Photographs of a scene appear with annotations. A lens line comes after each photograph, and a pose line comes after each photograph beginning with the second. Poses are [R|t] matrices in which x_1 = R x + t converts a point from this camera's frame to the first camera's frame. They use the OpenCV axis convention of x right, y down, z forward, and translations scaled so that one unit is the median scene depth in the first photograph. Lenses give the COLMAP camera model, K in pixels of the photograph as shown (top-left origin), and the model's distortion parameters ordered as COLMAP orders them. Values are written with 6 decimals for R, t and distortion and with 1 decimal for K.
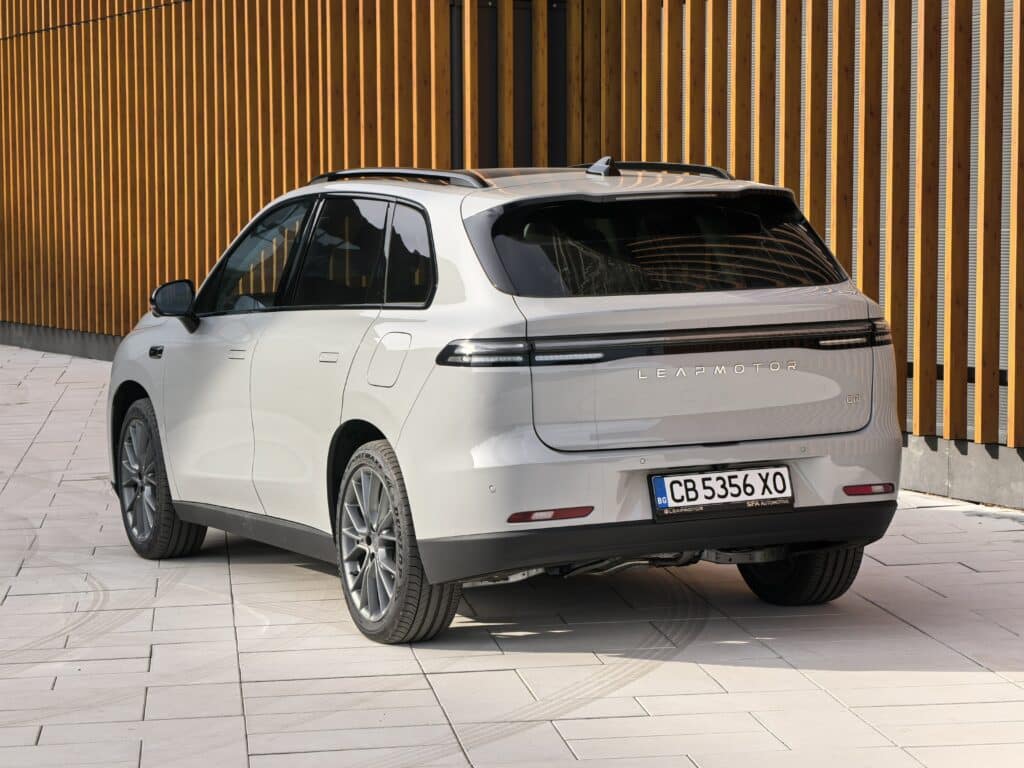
lens RADIAL K [[2765.4, 0, 510.6], [0, 2765.4, 391.5], [0, 0, 1]] dist [0.399177, 0.000000]
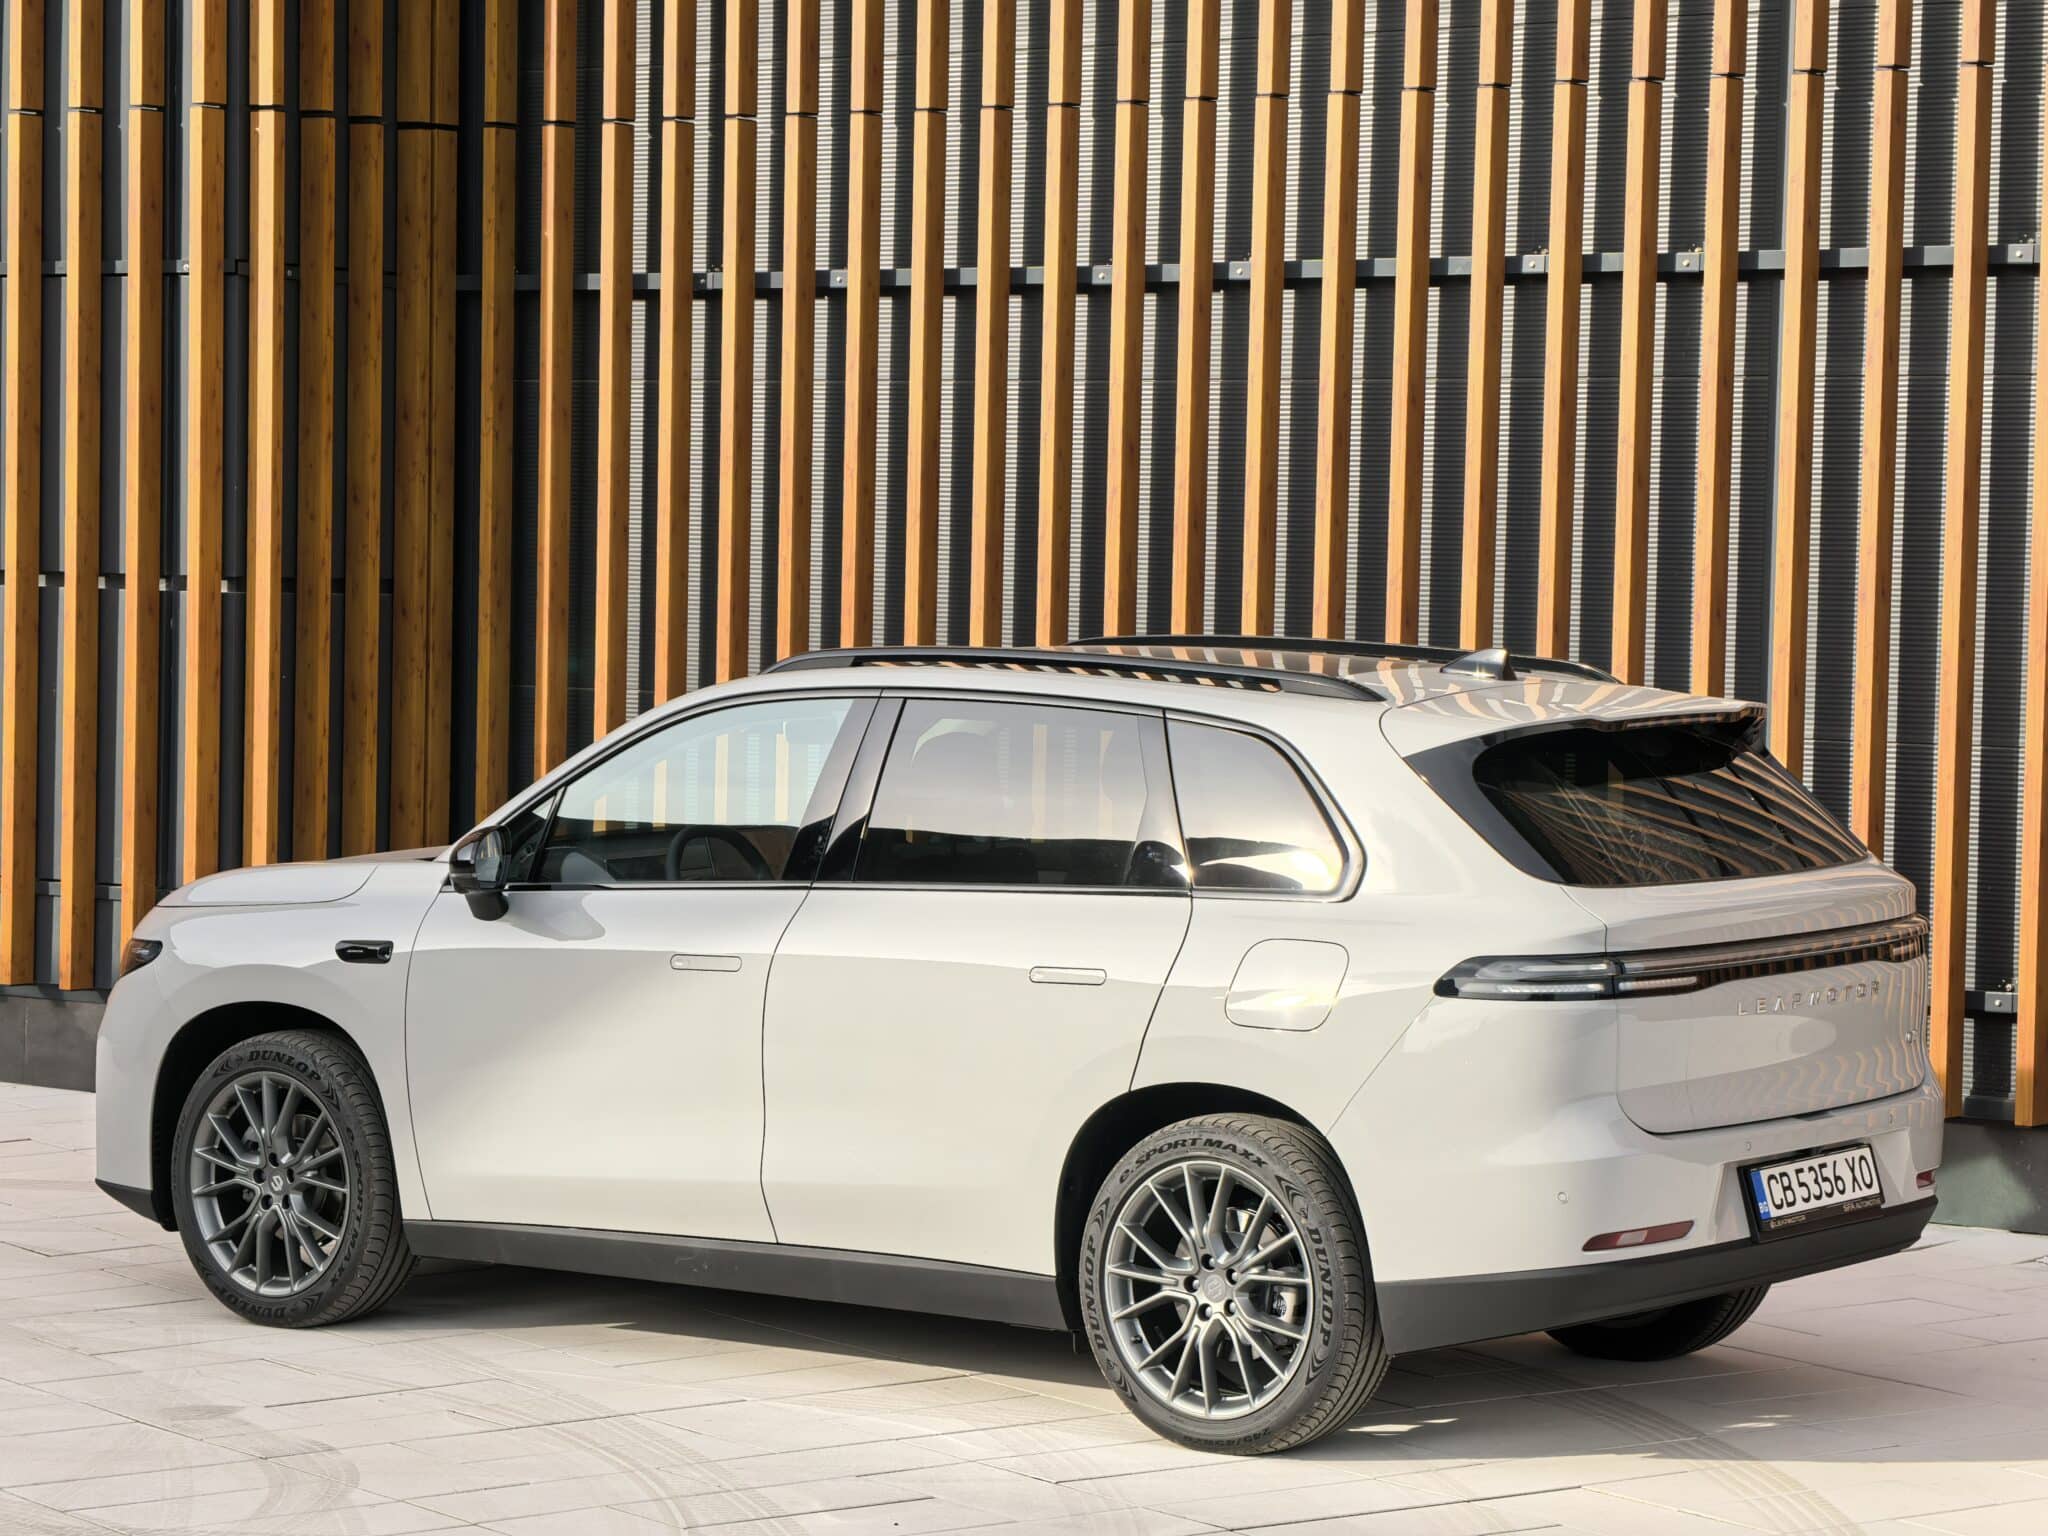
lens RADIAL K [[5530.8, 0, 1017.0], [0, 5530.8, 771.6], [0, 0, 1]] dist [0.399177, 0.000000]
pose [[0.886293, 0.001490, 0.463123, -0.684662], [0.007147, 0.999832, -0.016895, -0.039767], [-0.463070, 0.018284, 0.886133, -0.056011]]
